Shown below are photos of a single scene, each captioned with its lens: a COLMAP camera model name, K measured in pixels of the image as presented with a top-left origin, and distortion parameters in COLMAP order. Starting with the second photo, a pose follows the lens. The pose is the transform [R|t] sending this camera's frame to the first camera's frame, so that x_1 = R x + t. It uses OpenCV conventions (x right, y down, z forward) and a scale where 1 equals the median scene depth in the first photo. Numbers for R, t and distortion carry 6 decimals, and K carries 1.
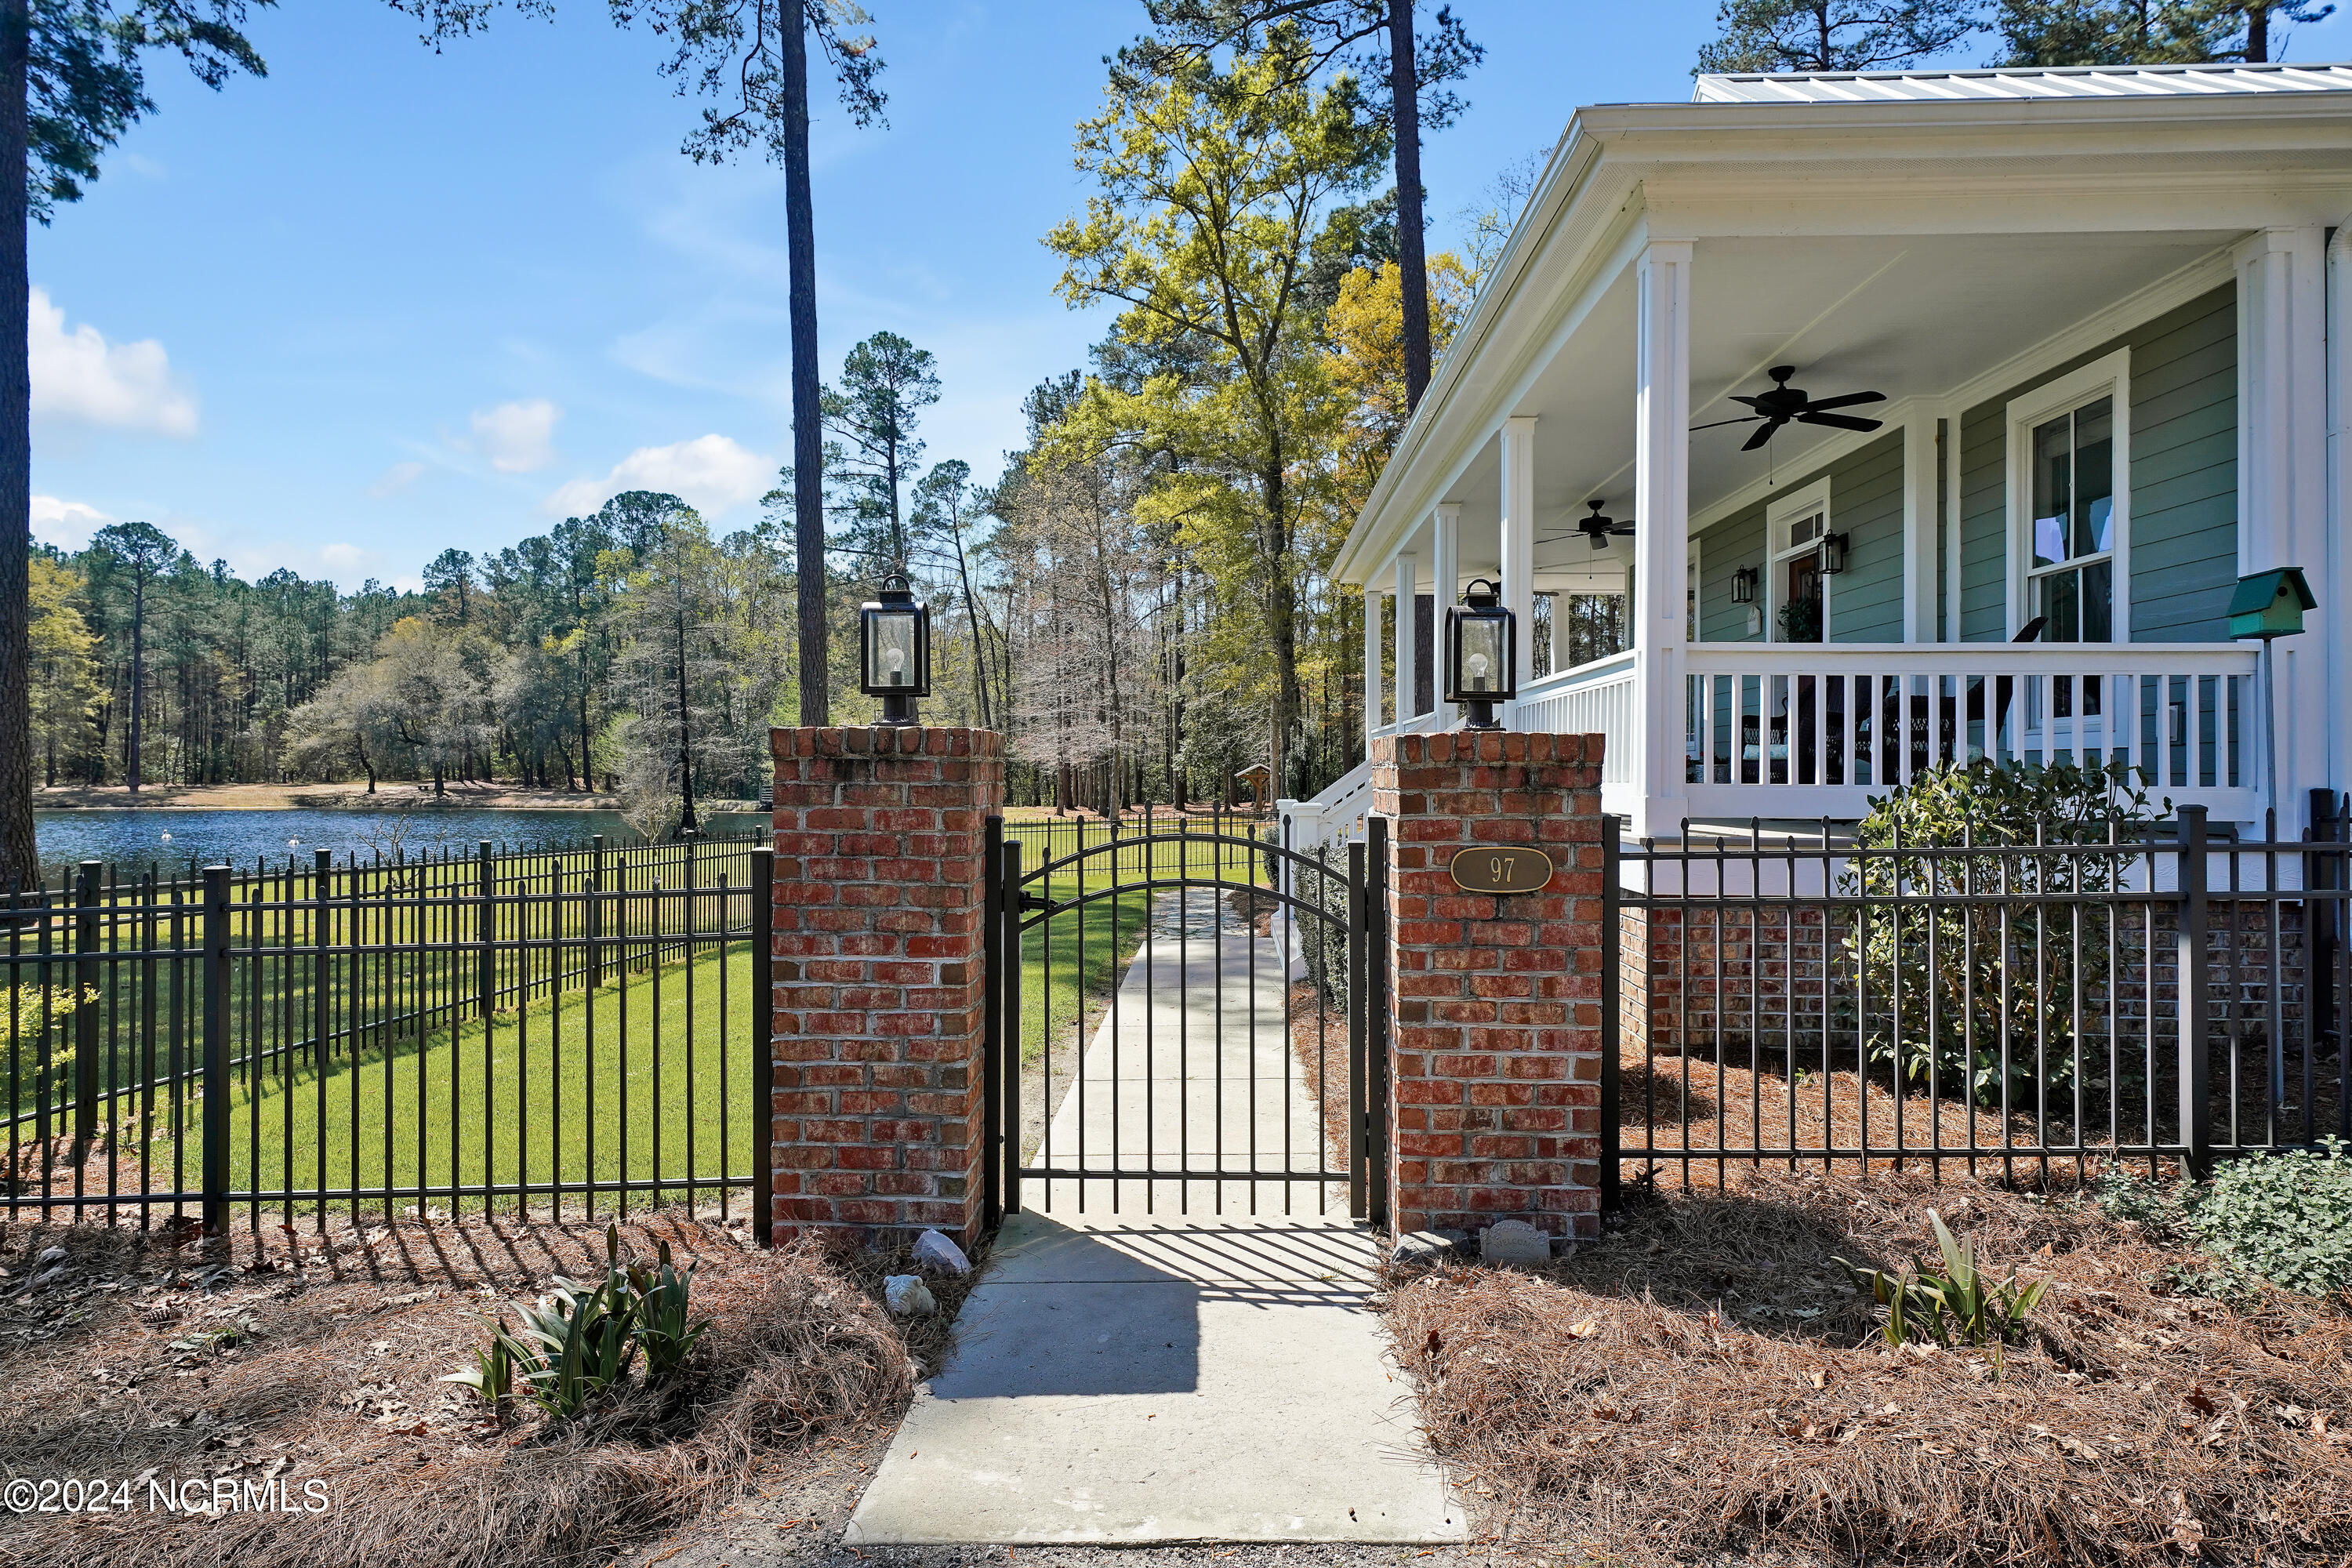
lens RADIAL K [[1217.3, 0, 1176.0], [0, 1217.3, 784.0], [0, 0, 1]] dist [0.001686, 0.000374]
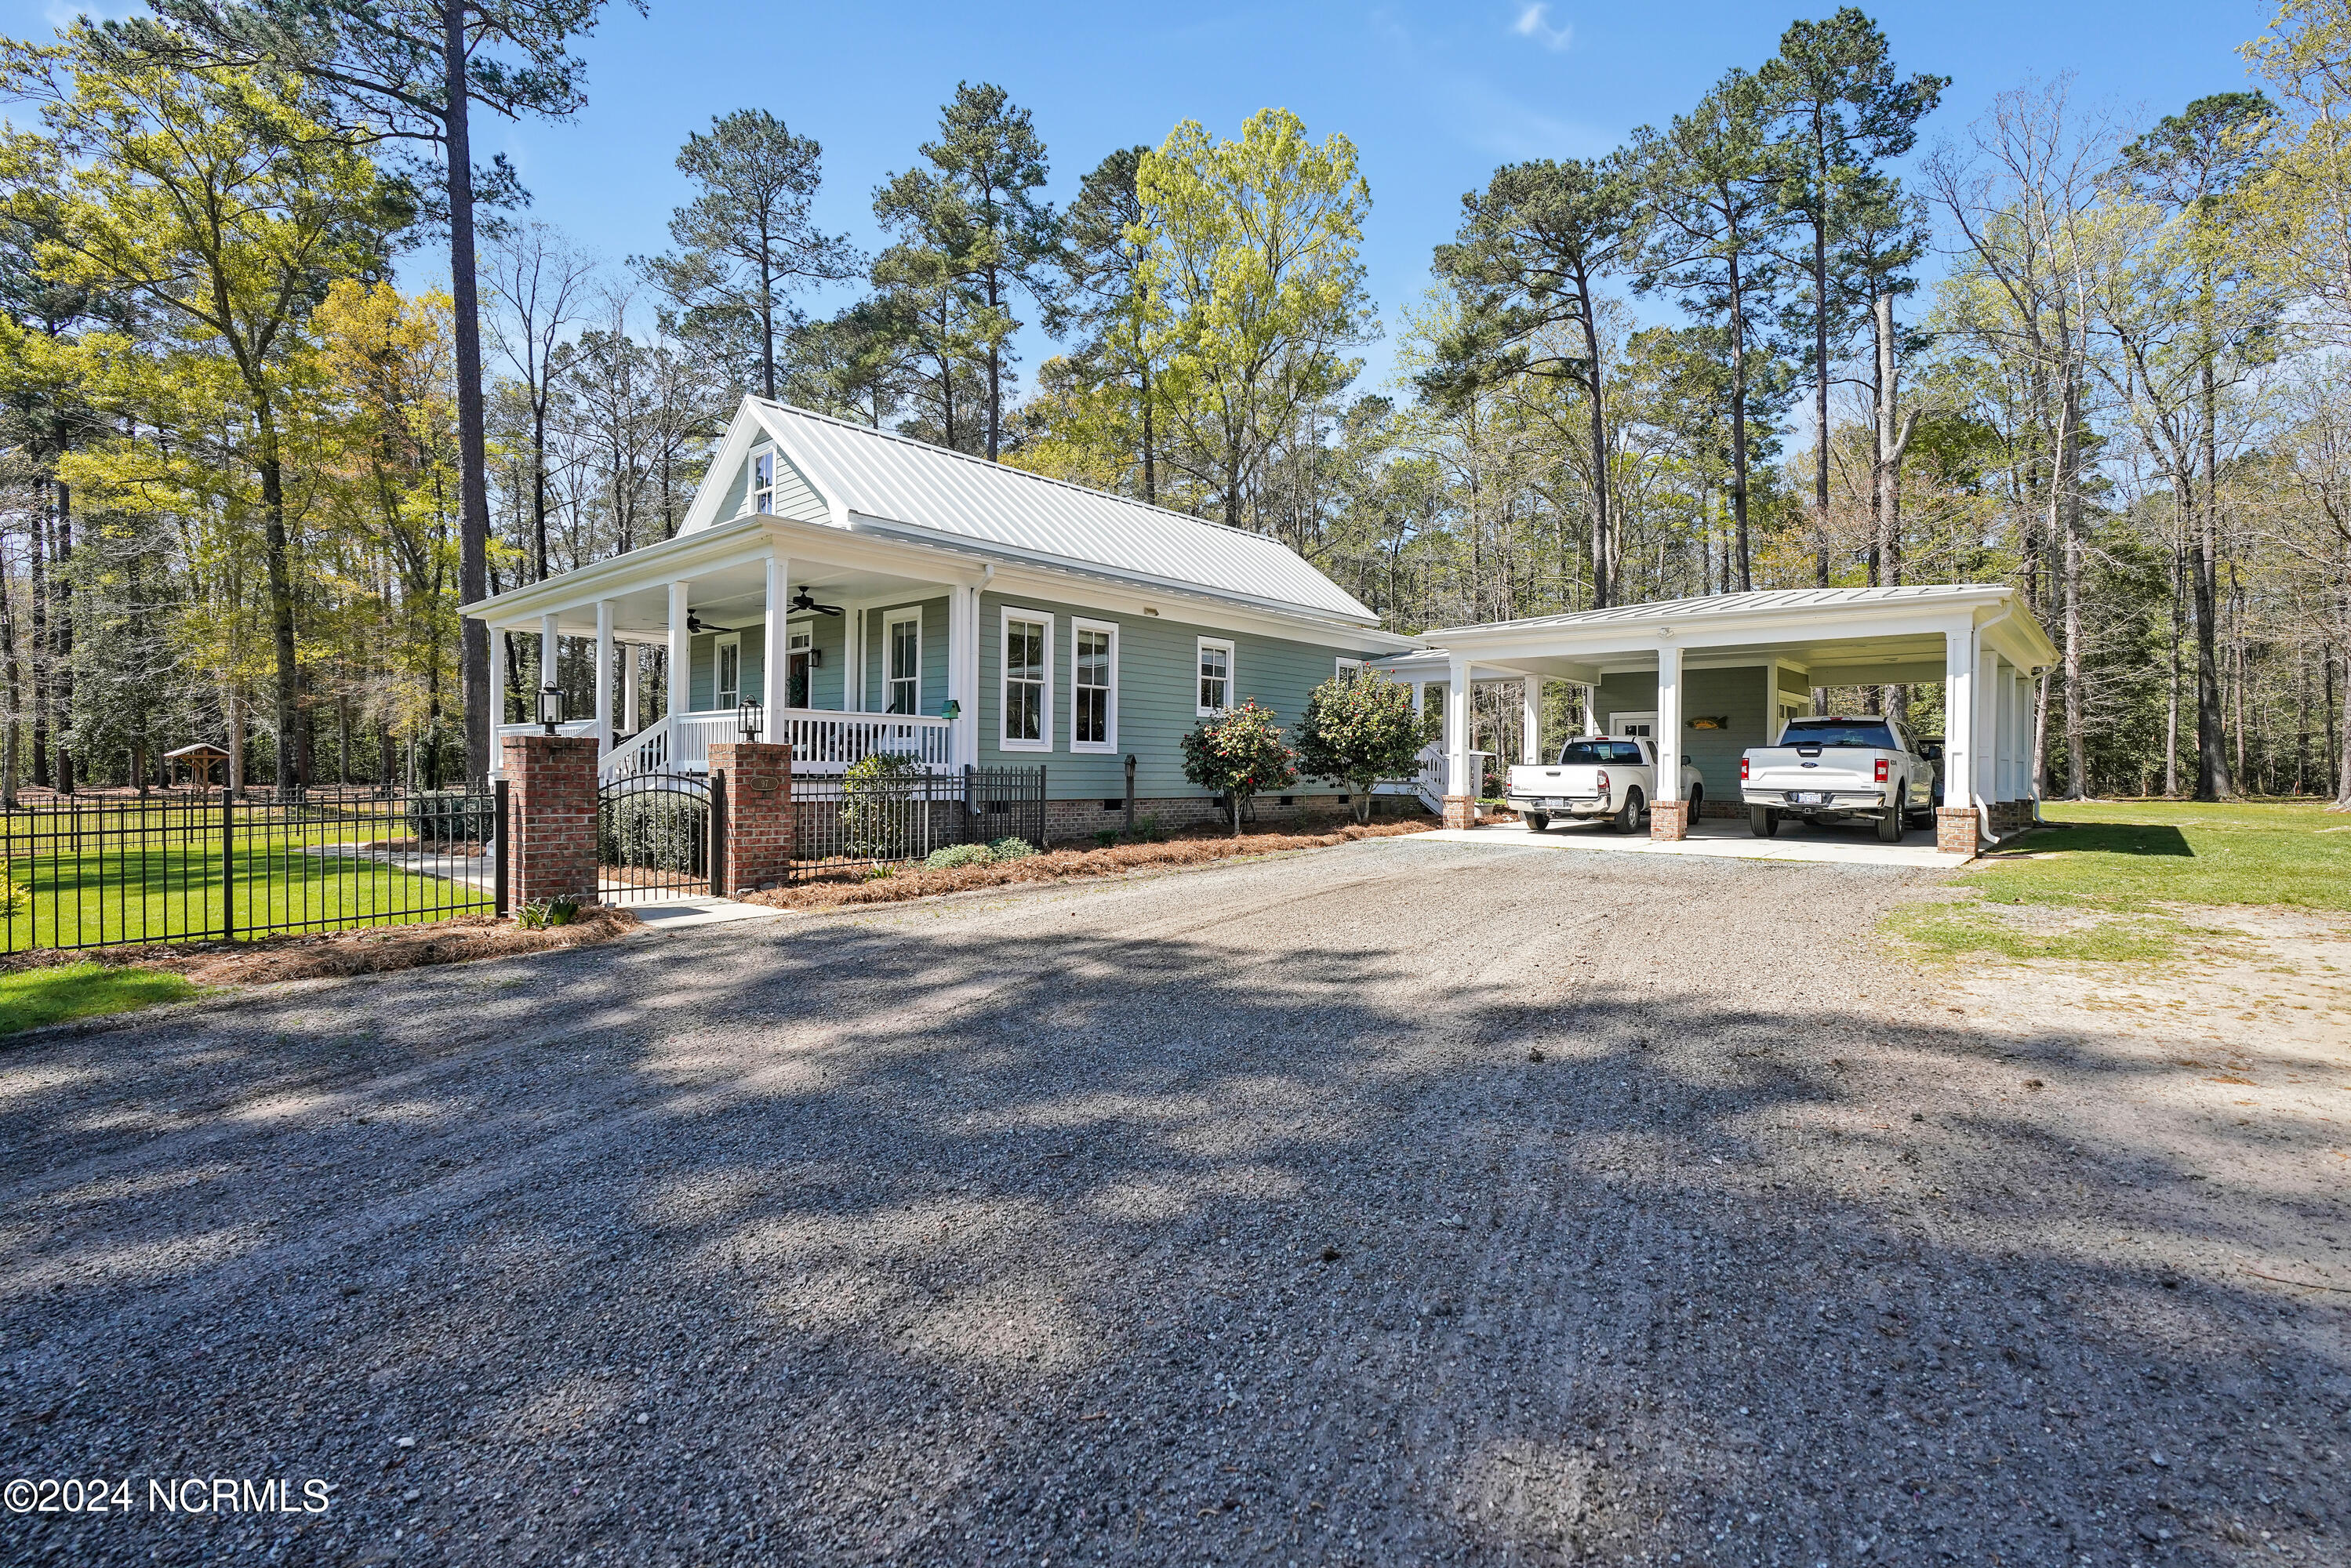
lens RADIAL K [[1159.5, 0, 1181.8], [0, 1159.5, 728.1], [0, 0, 1]] dist [0.009167, 0.001535]
pose [[0.644568, 0.032107, 0.763872, -0.829850], [-0.004325, 0.999255, -0.038352, 0.019961], [-0.764534, 0.021417, 0.644227, -1.125757]]
